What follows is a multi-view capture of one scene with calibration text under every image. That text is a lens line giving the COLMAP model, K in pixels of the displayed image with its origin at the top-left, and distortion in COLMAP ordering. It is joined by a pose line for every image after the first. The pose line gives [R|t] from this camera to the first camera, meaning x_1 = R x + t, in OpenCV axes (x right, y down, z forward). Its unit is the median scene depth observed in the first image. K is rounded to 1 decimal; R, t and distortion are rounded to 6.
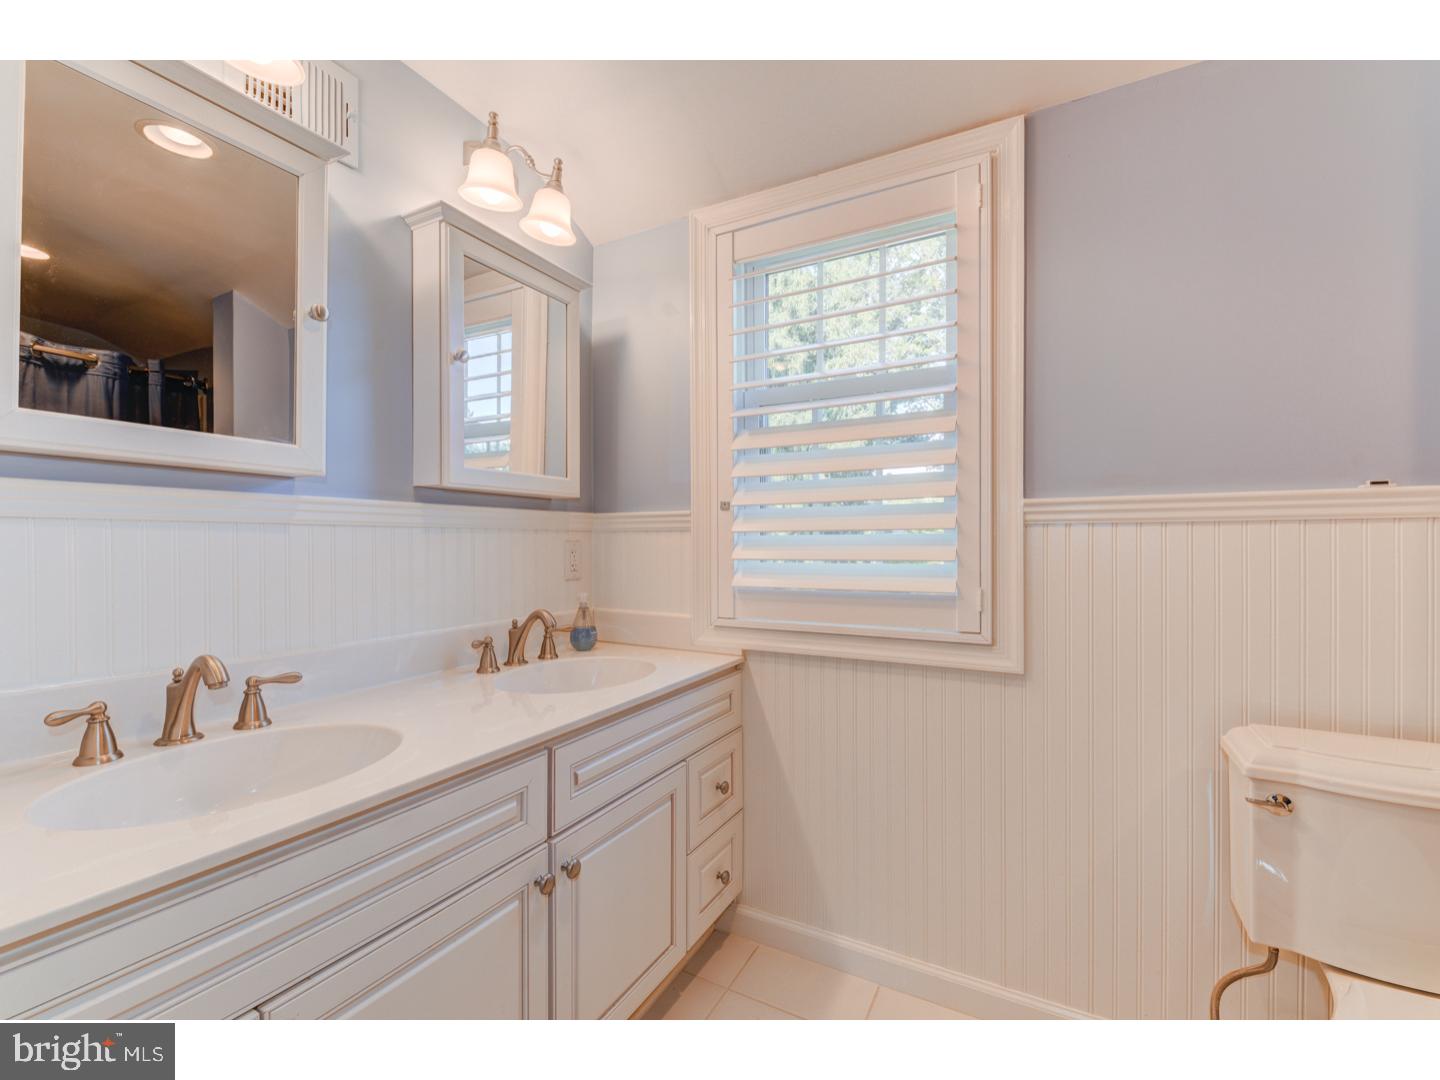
lens RADIAL K [[618.5, 0, 719.3], [0, 618.5, 540.5], [0, 0, 1]] dist [0.011537, -0.006134]
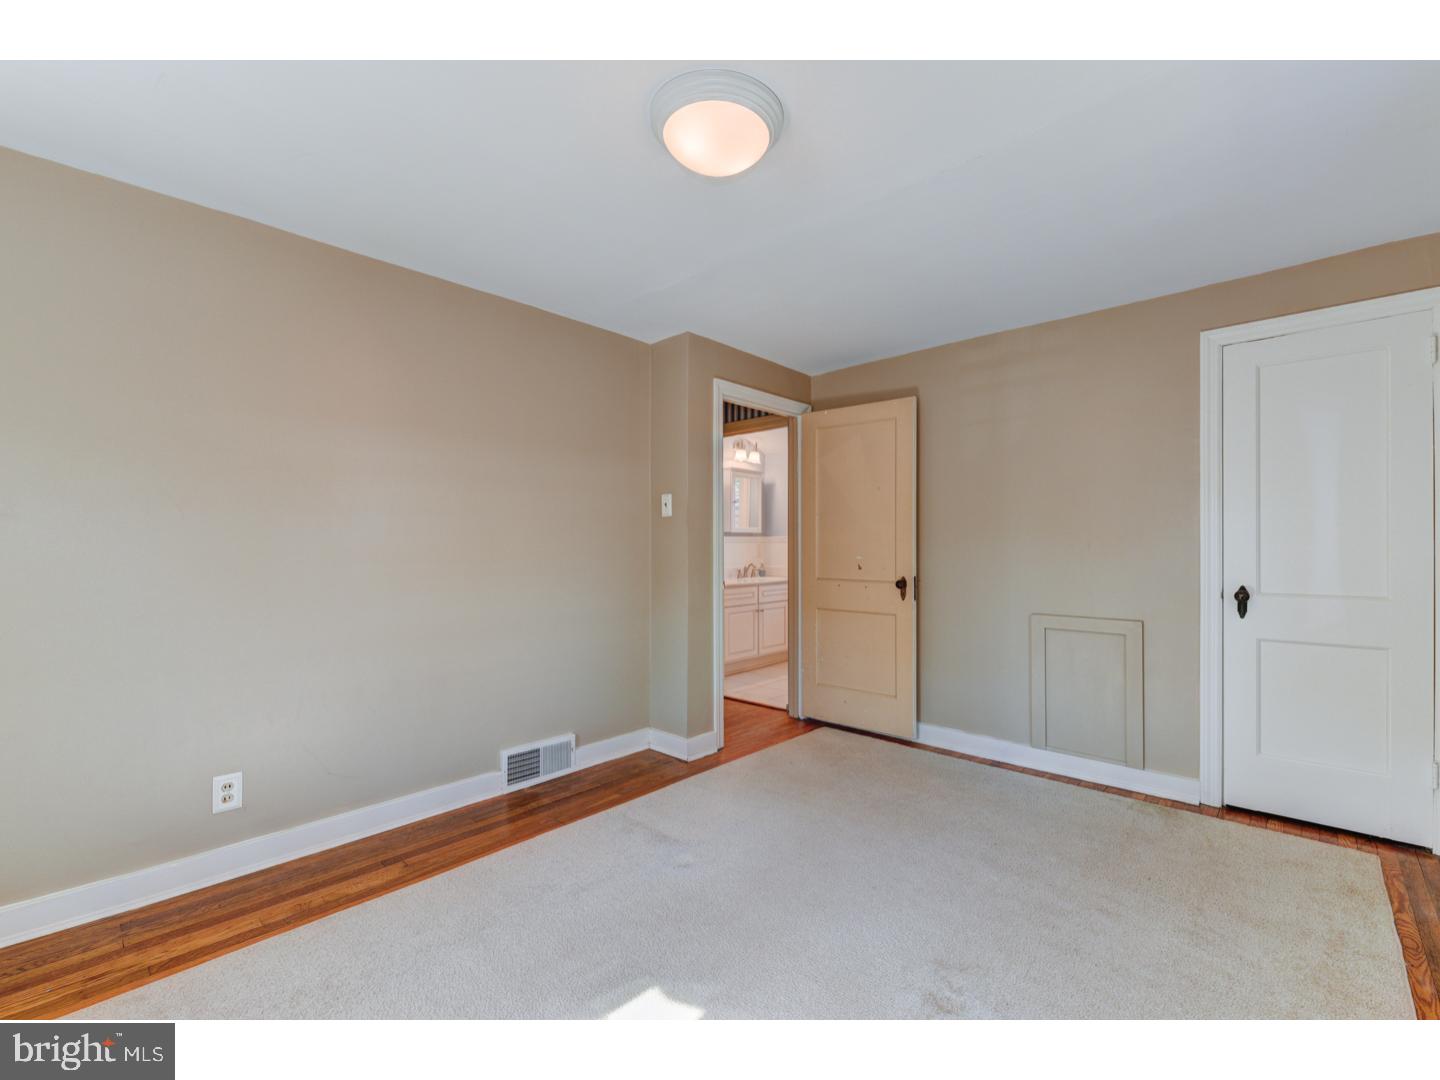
lens RADIAL K [[618.5, 0, 712.9], [0, 618.5, 546.0], [0, 0, 1]] dist [0.011537, -0.006134]
pose [[0.963725, -0.003033, -0.266881, 0.422910], [0.004619, 0.999975, 0.005315, -0.013852], [0.266858, -0.006355, 0.963715, -2.327038]]
